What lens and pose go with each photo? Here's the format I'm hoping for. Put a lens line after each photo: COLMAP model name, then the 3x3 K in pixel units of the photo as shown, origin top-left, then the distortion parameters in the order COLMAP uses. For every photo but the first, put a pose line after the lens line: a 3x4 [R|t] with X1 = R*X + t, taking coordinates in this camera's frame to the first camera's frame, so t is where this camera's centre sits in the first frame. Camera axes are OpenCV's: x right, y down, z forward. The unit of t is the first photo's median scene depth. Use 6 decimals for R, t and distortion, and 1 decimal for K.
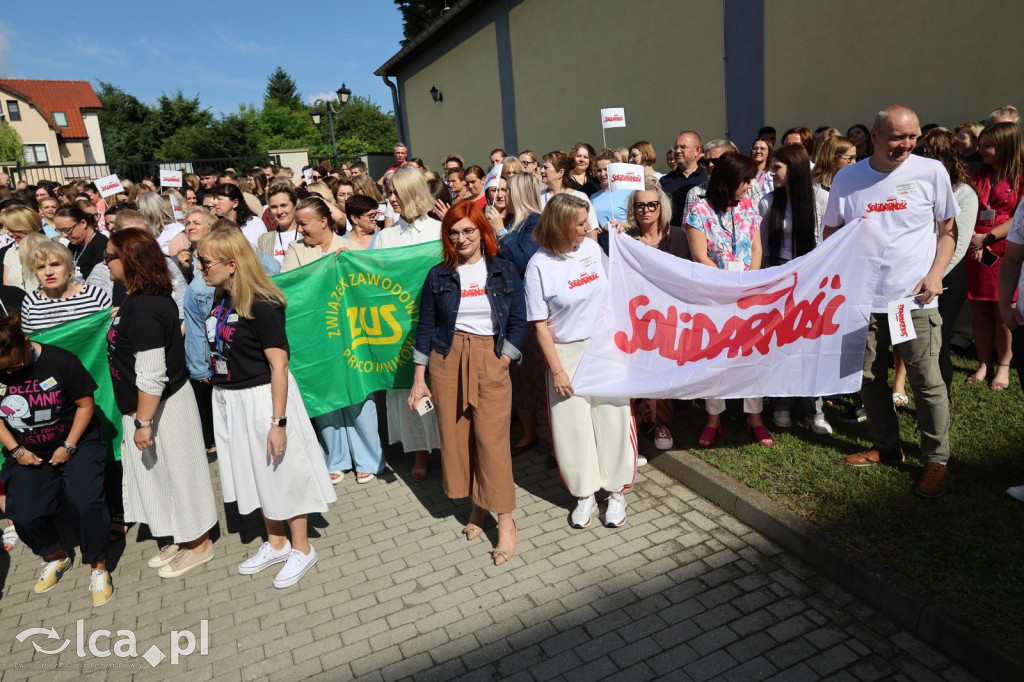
lens RADIAL K [[694.7, 0, 514.4], [0, 694.7, 340.7], [0, 0, 1]] dist [-0.015788, 0.005143]
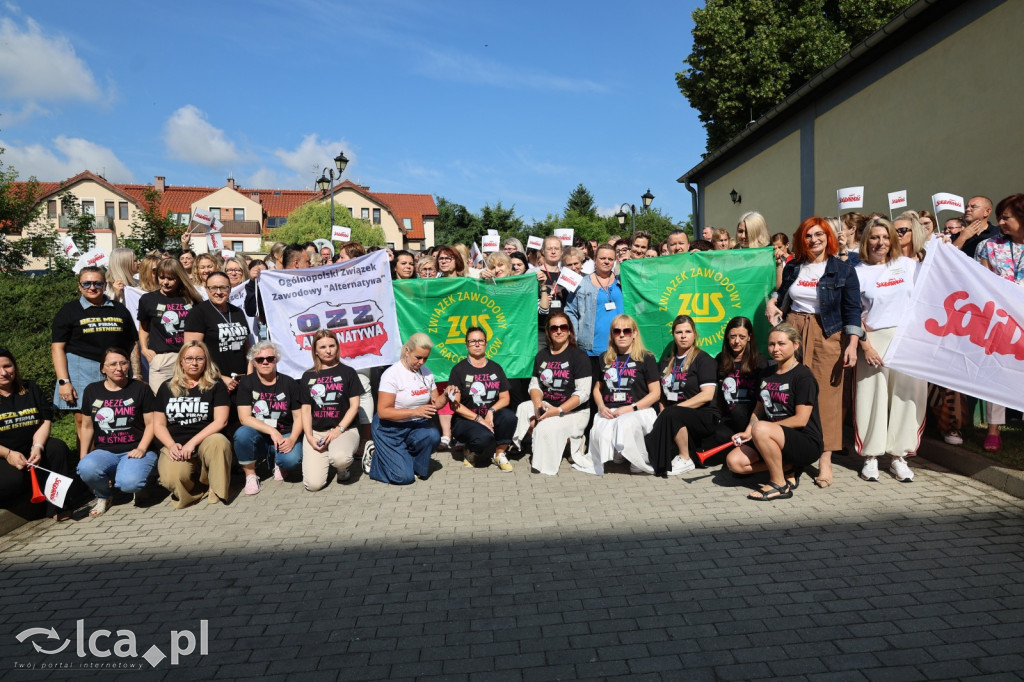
lens RADIAL K [[693.0, 0, 509.2], [0, 693.0, 342.7], [0, 0, 1]] dist [-0.011626, 0.002174]
pose [[0.920579, 0.077221, -0.382847, -0.024848], [-0.134794, 0.982846, -0.125878, 0.226012], [0.366559, 0.167486, 0.915195, -0.357670]]
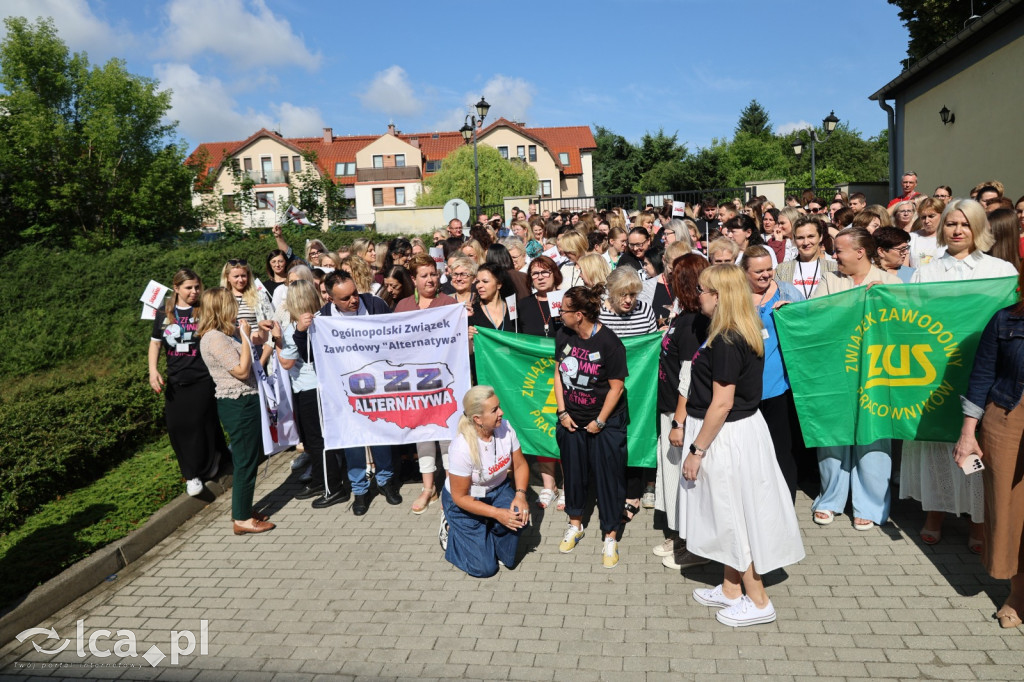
lens RADIAL K [[694.7, 0, 509.6], [0, 694.7, 343.0], [0, 0, 1]] dist [-0.015788, 0.005143]
pose [[0.808009, 0.110760, -0.578665, -0.089833], [-0.133416, 0.991054, 0.003401, 0.013872], [0.573865, 0.074455, 0.815558, -0.063304]]
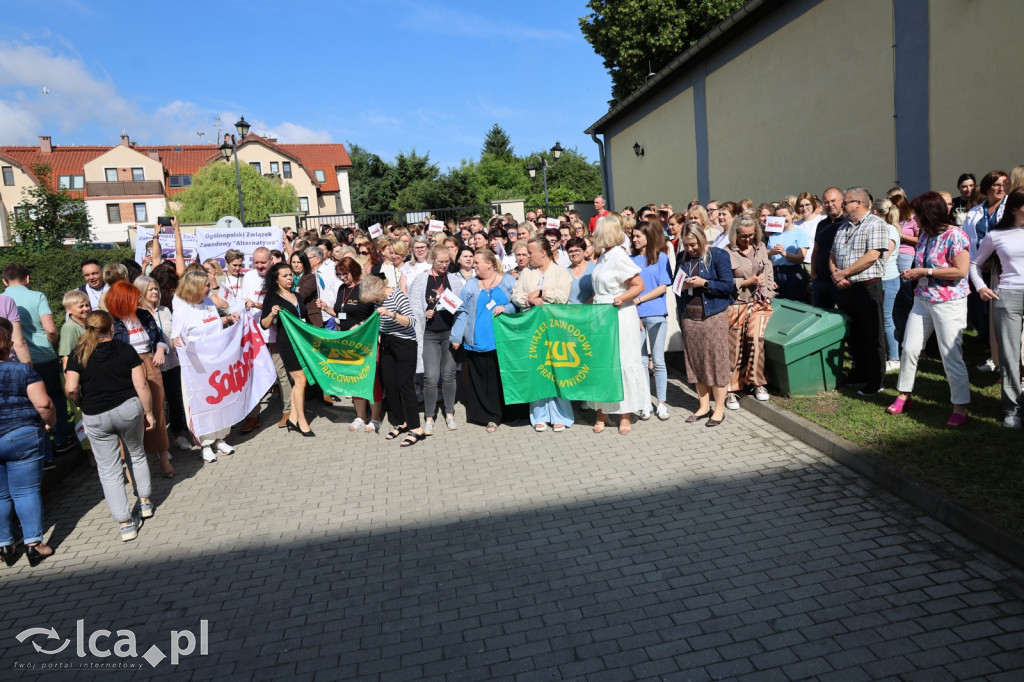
lens RADIAL K [[693.0, 0, 507.6], [0, 693.0, 341.2], [0, 0, 1]] dist [-0.011626, 0.002174]
pose [[0.958008, 0.041642, -0.283702, 0.062656], [-0.059175, 0.996812, -0.053510, 0.111818], [0.280569, 0.068050, 0.957418, -0.464322]]
